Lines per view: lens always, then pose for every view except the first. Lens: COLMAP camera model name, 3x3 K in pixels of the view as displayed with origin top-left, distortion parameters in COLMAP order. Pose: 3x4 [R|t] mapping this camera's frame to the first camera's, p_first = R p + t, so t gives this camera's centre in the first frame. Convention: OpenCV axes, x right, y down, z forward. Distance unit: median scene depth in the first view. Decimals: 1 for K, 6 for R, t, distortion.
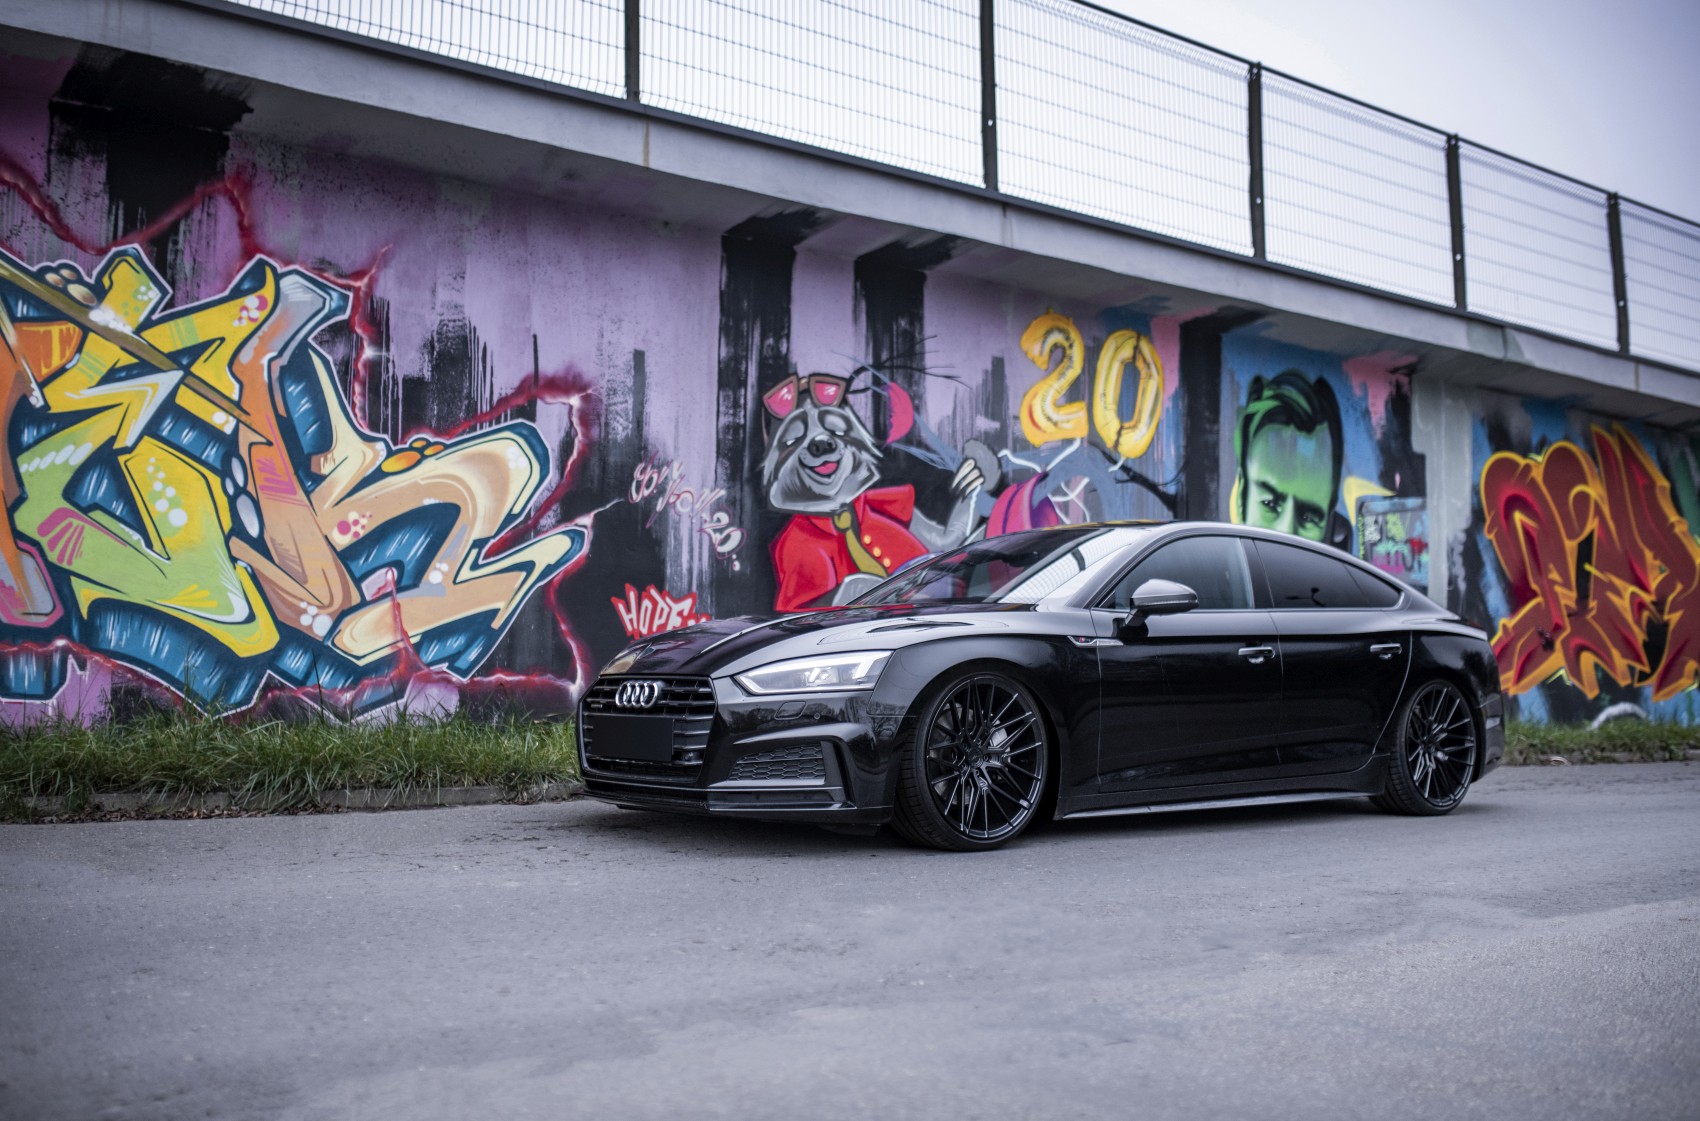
lens RADIAL K [[1743.5, 0, 855.8], [0, 1743.5, 553.8], [0, 0, 1]] dist [-0.032633, 0.000000]
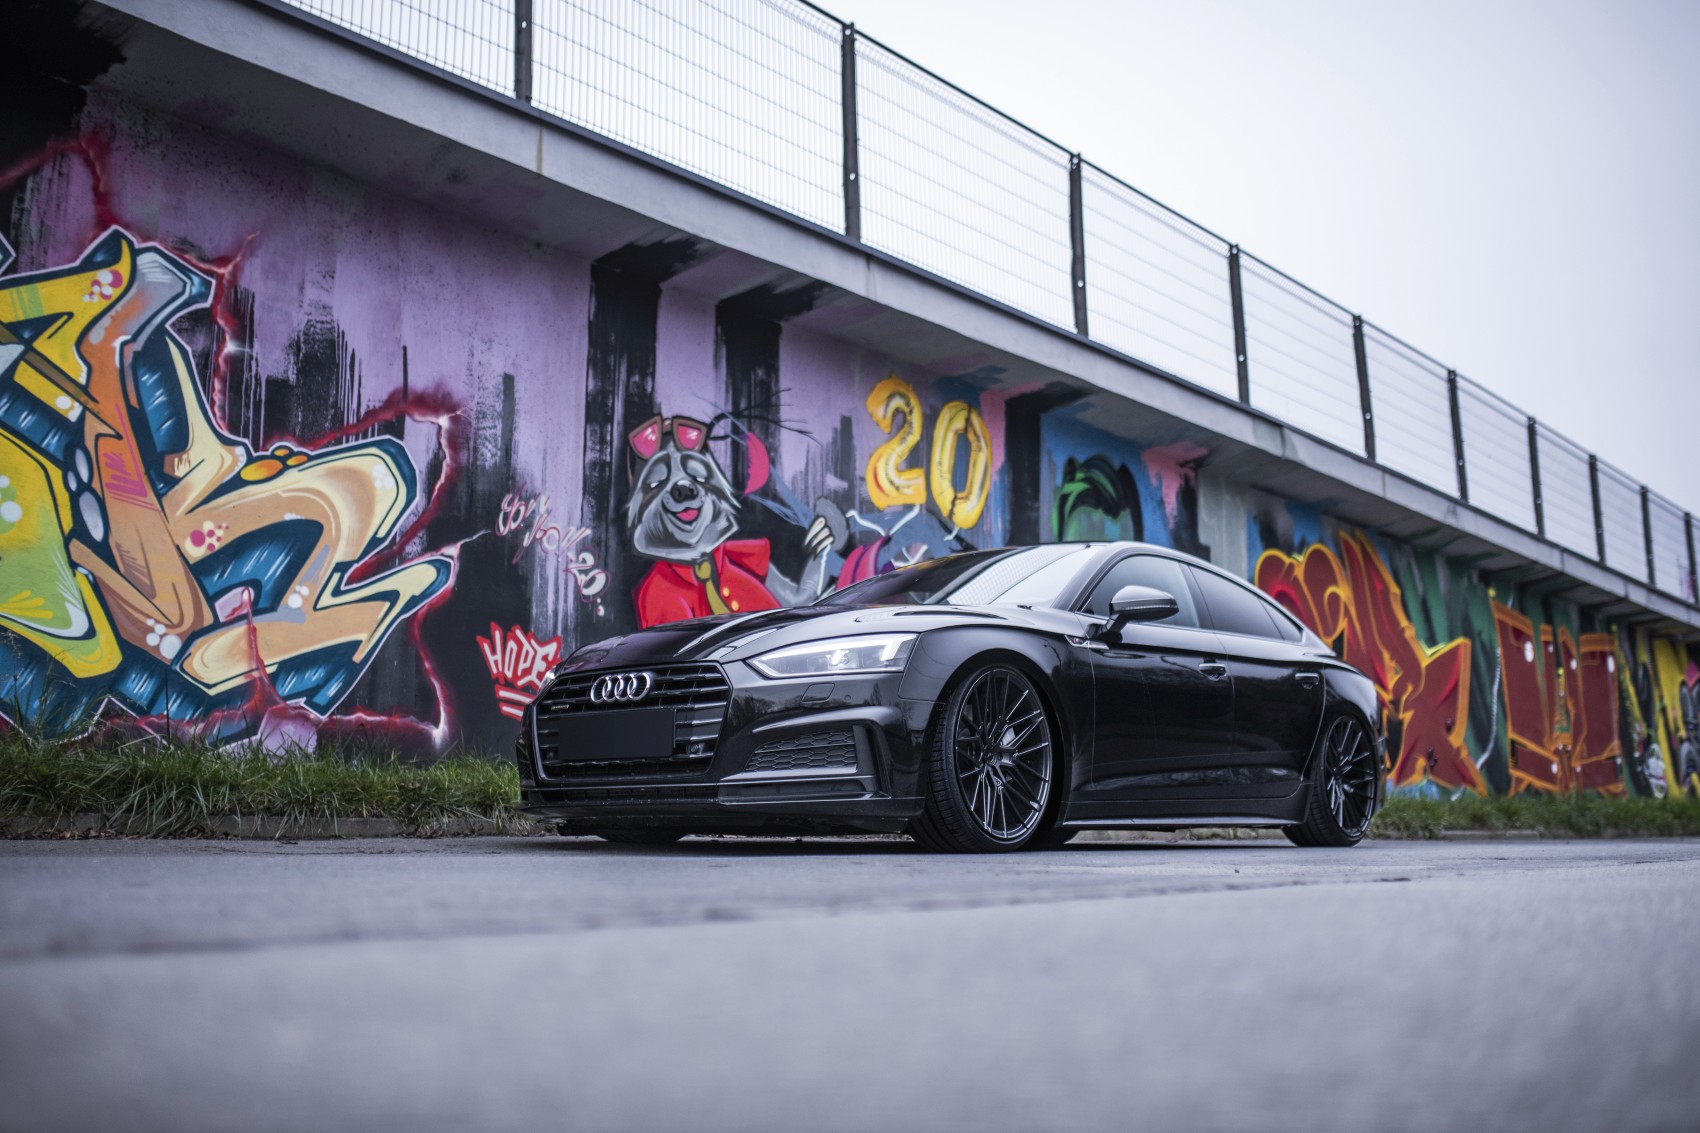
lens RADIAL K [[1743.5, 0, 904.1], [0, 1743.5, 556.7], [0, 0, 1]] dist [-0.032633, 0.000000]
pose [[0.971914, 0.025073, 0.233995, -0.132347], [-0.003633, 0.995788, -0.091611, 0.064309], [-0.235306, 0.088188, 0.967912, 0.056238]]
